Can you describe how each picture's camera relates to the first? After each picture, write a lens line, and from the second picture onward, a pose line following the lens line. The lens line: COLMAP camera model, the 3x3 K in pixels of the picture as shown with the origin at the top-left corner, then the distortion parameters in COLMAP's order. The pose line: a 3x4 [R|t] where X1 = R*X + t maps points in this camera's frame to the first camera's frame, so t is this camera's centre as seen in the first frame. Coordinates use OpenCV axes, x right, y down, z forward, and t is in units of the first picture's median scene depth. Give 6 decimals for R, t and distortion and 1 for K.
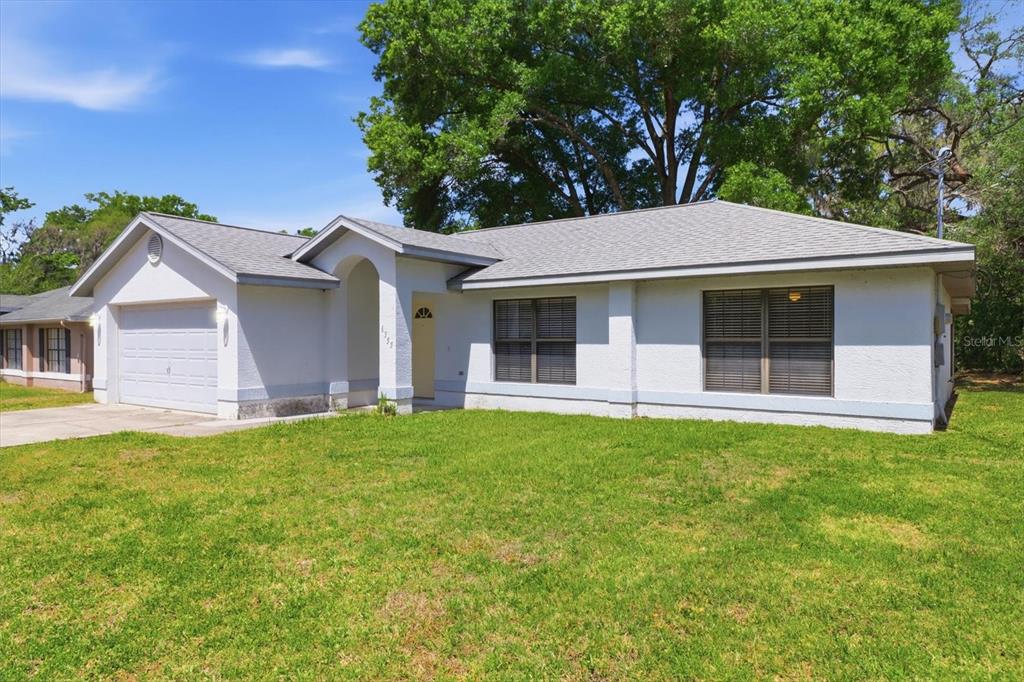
lens RADIAL K [[651.3, 0, 512.0], [0, 651.3, 341.0], [0, 0, 1]] dist [0.001613, 0.001002]
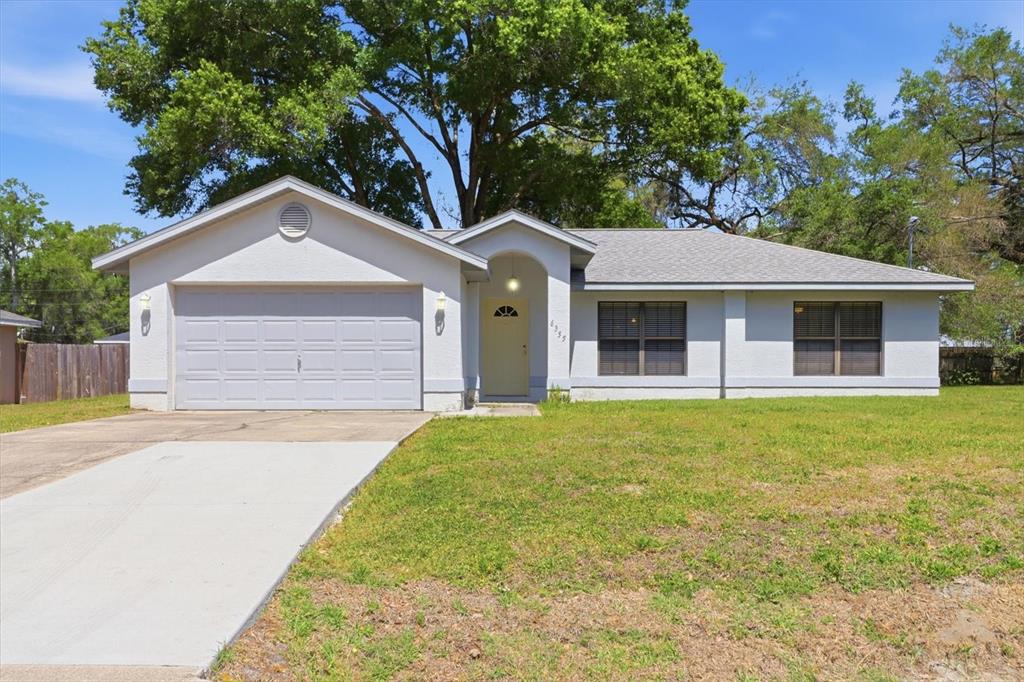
lens RADIAL K [[792.1, 0, 509.0], [0, 792.1, 370.0], [0, 0, 1]] dist [0.006595, -0.000940]
pose [[0.822586, 0.001188, 0.568640, -1.034610], [-0.000019, 0.999998, -0.002062, 0.062841], [-0.568641, 0.001685, 0.822584, -0.008648]]
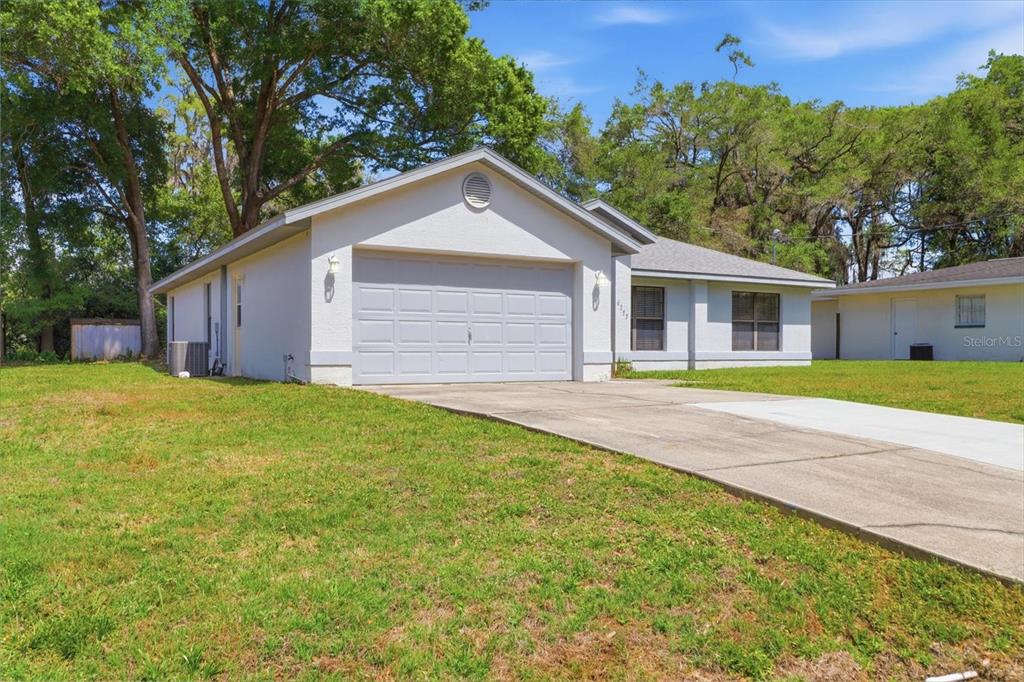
lens RADIAL K [[812.9, 0, 512.0], [0, 812.9, 341.0], [0, 0, 1]] dist [0.001747, -0.000193]
pose [[0.413782, 0.014508, 0.910261, -1.695678], [0.000540, 0.999869, -0.016182, 0.078597], [-0.910376, 0.007188, 0.413719, 0.602446]]
